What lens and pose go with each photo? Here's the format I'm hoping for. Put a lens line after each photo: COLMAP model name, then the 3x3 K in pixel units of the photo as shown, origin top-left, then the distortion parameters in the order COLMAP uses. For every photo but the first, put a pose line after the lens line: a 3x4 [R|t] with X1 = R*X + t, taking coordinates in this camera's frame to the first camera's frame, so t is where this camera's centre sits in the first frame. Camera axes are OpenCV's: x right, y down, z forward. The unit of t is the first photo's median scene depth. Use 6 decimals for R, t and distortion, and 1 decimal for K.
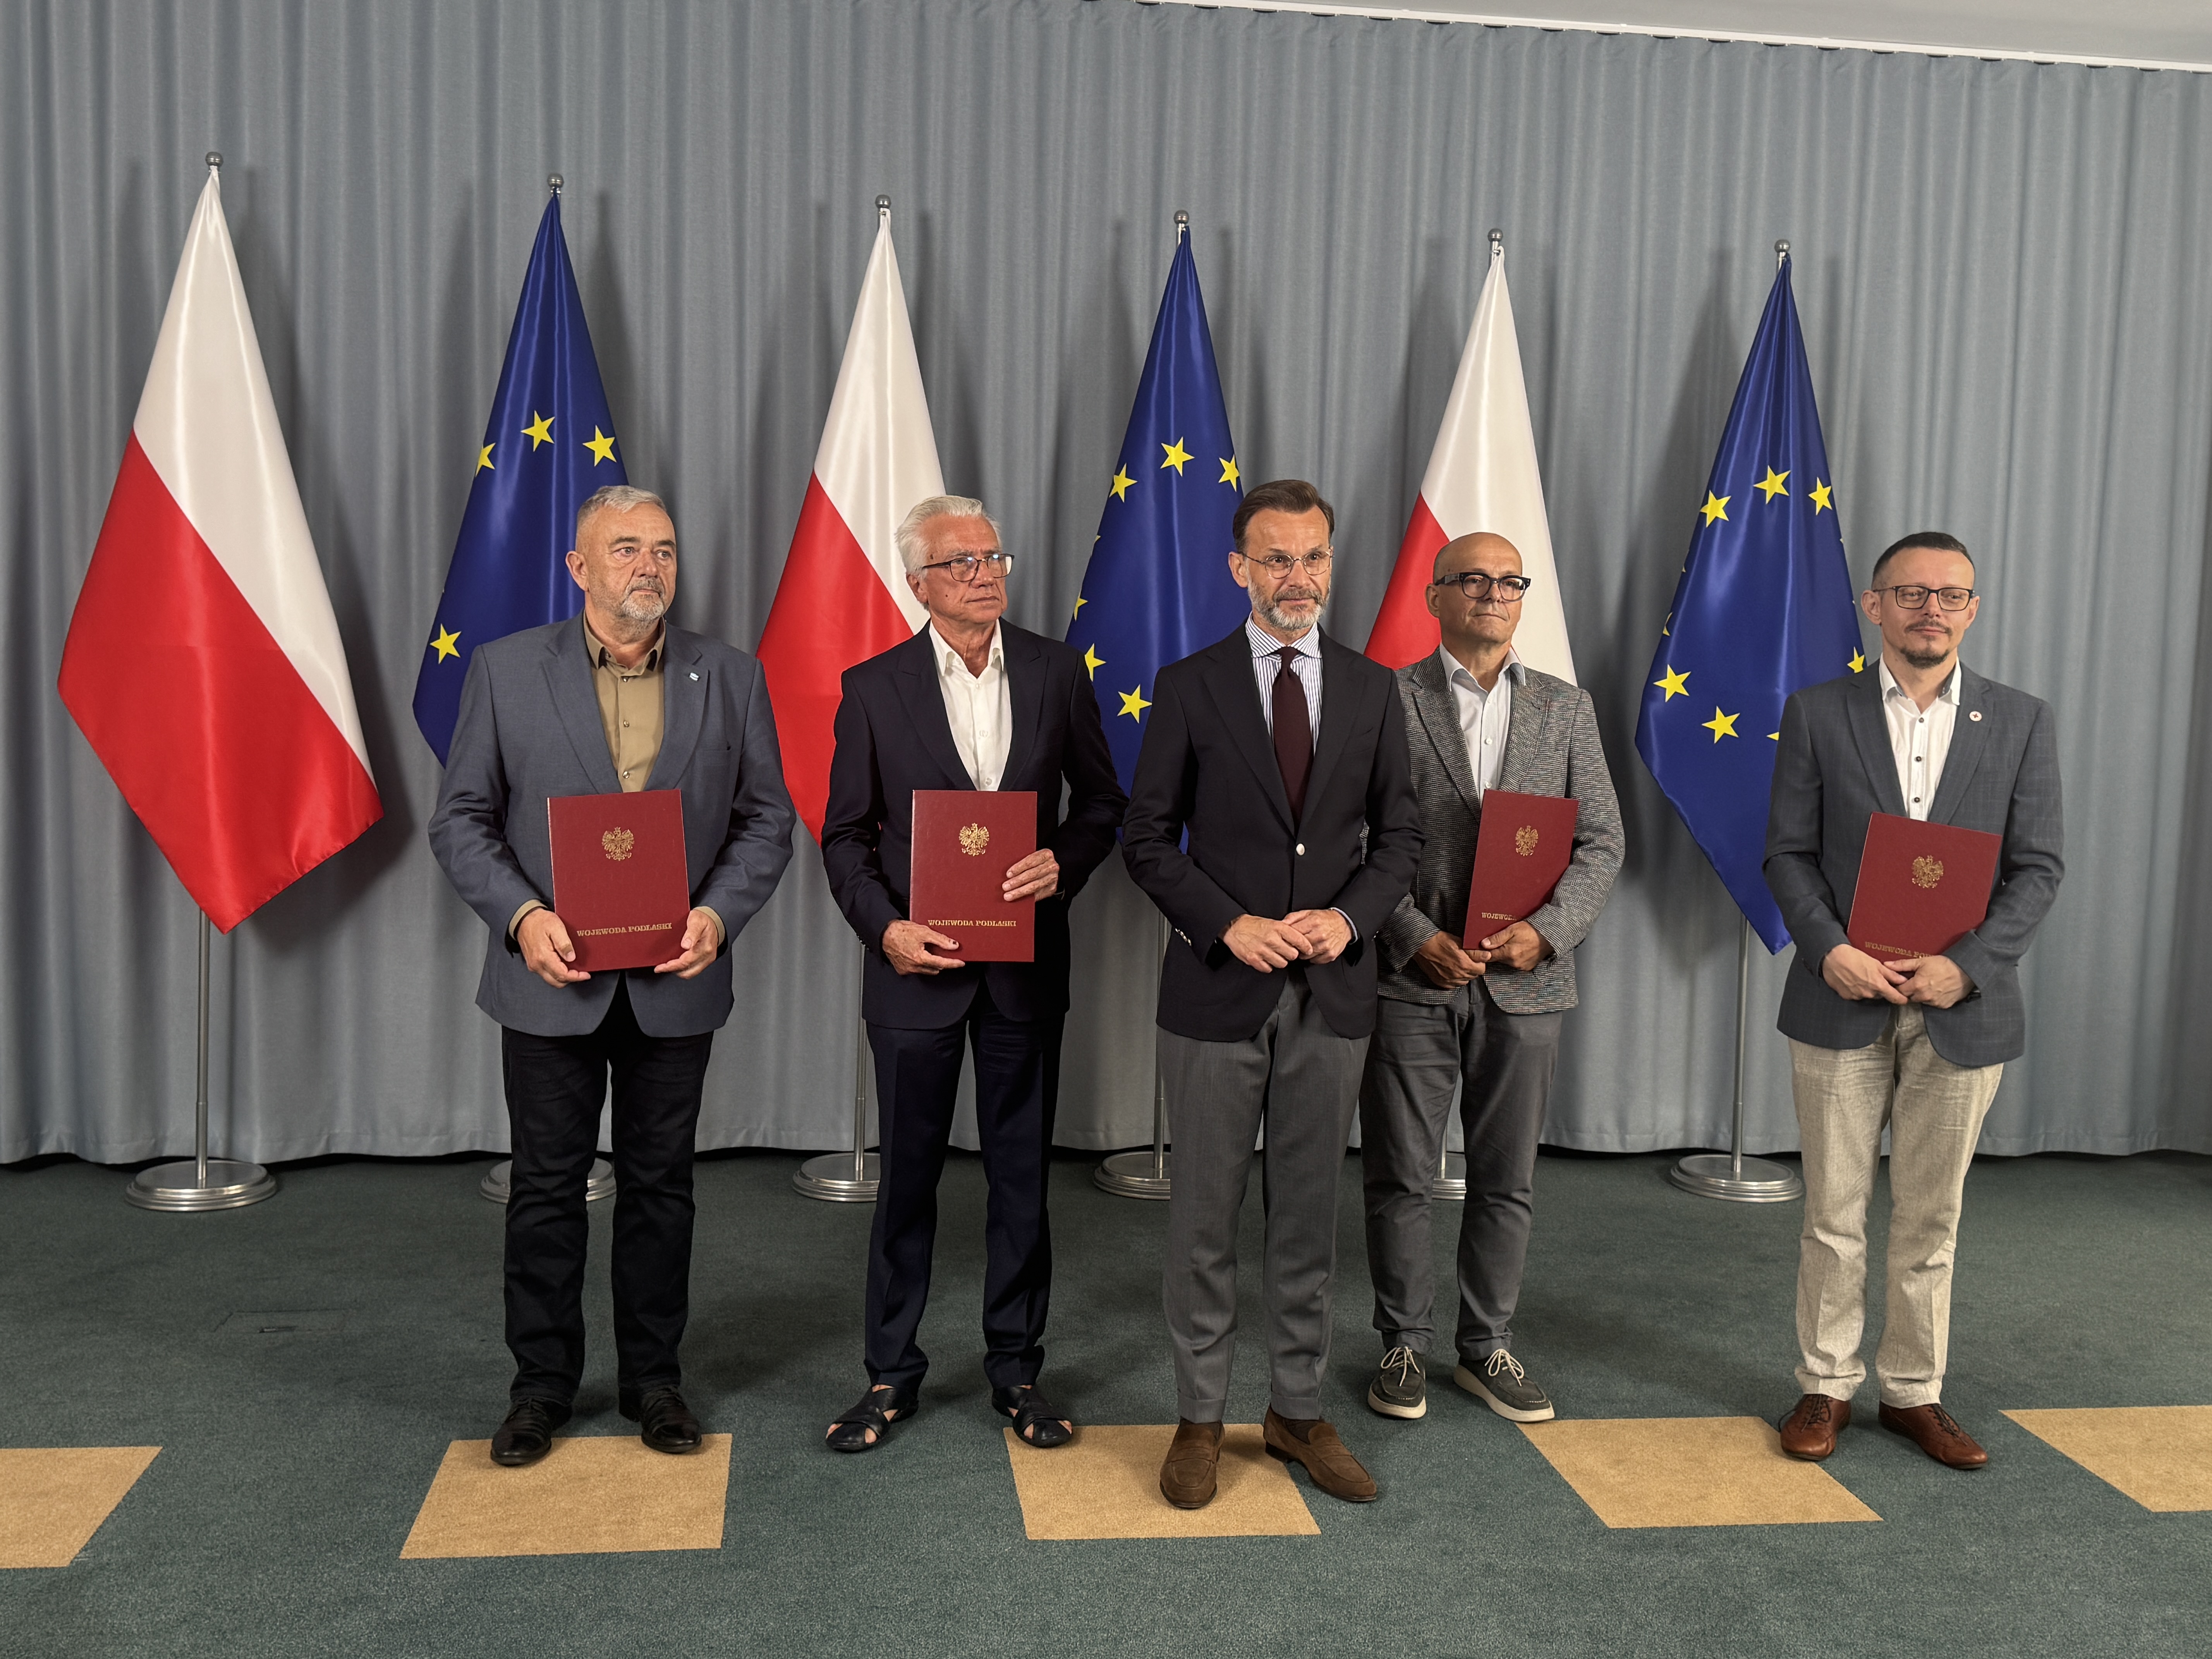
lens RADIAL K [[2119.4, 0, 1098.0], [0, 2119.4, 845.6], [0, 0, 1]] dist [0.004447, 0.000000]
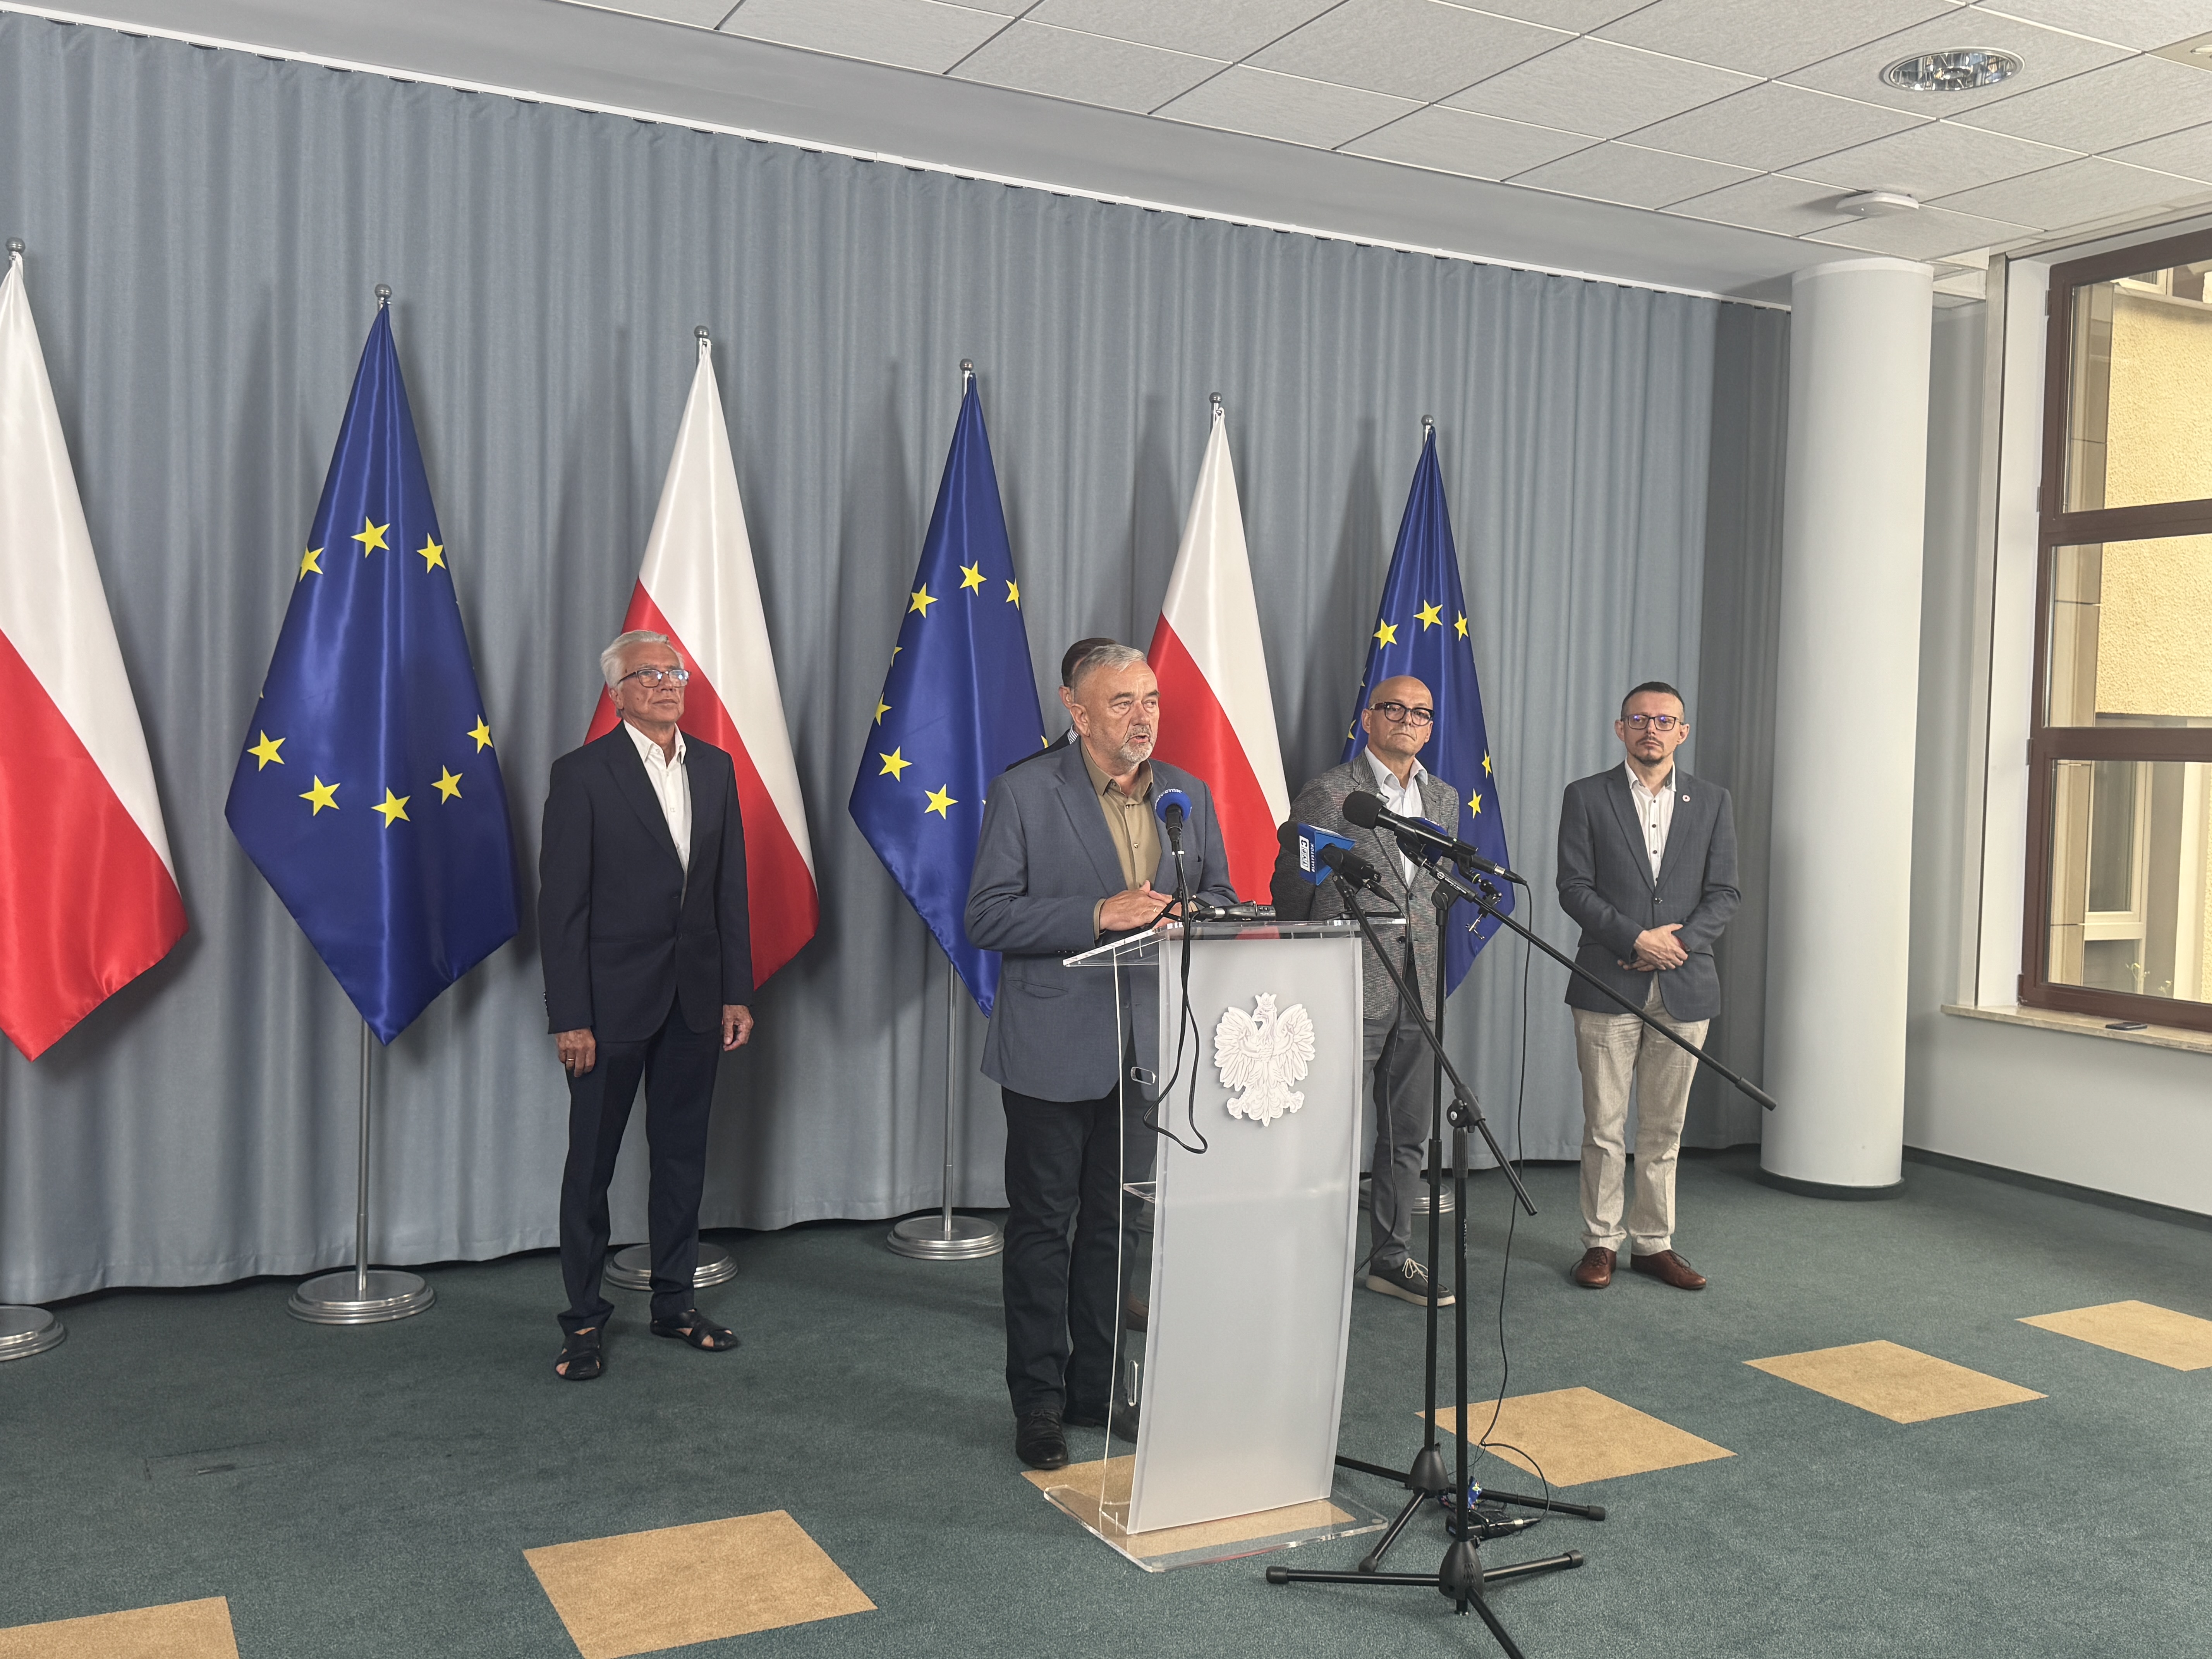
lens RADIAL K [[2066.7, 0, 1101.6], [0, 2066.7, 812.8], [0, 0, 1]] dist [-0.003347, 0.000000]
pose [[0.935754, -0.011494, 0.352467, -0.270474], [0.029493, 0.998518, -0.045741, -0.010961], [-0.351419, 0.053197, 0.934706, -0.021165]]
